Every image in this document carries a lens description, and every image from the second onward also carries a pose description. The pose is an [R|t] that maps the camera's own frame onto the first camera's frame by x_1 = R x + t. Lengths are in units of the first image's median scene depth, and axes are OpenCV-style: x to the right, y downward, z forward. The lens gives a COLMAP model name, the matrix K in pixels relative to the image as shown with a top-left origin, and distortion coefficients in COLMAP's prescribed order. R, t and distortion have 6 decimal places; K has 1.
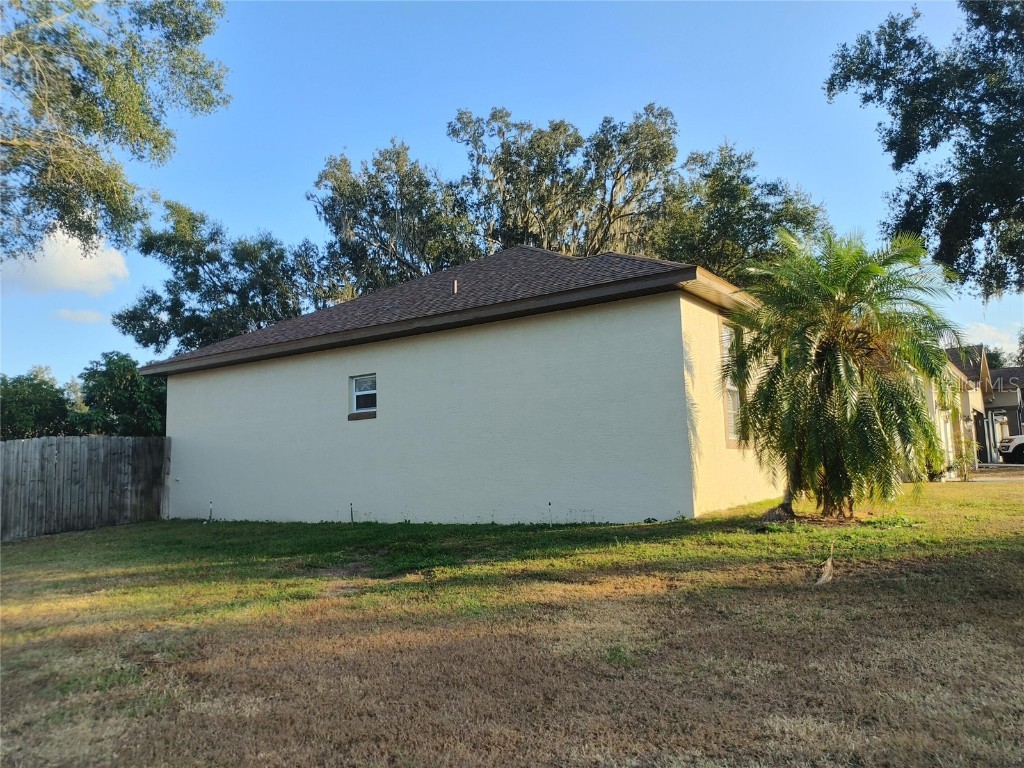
lens RADIAL K [[766.1, 0, 512.0], [0, 766.1, 384.0], [0, 0, 1]] dist [0.009534, -0.006692]
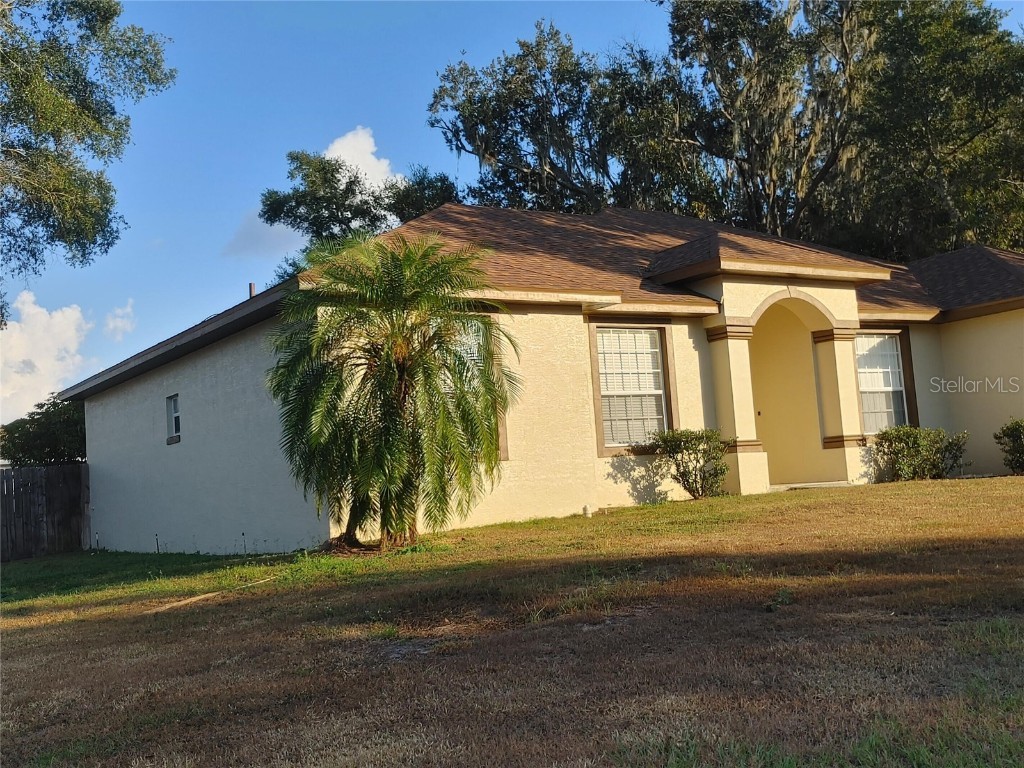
lens RADIAL K [[1167.3, 0, 512.0], [0, 1167.3, 384.0], [0, 0, 1]] dist [0.014309, 0.023268]
pose [[0.912487, -0.066943, -0.403591, 0.495143], [0.084624, 0.996071, 0.026111, -0.018241], [0.400257, -0.057979, 0.914567, -0.084363]]
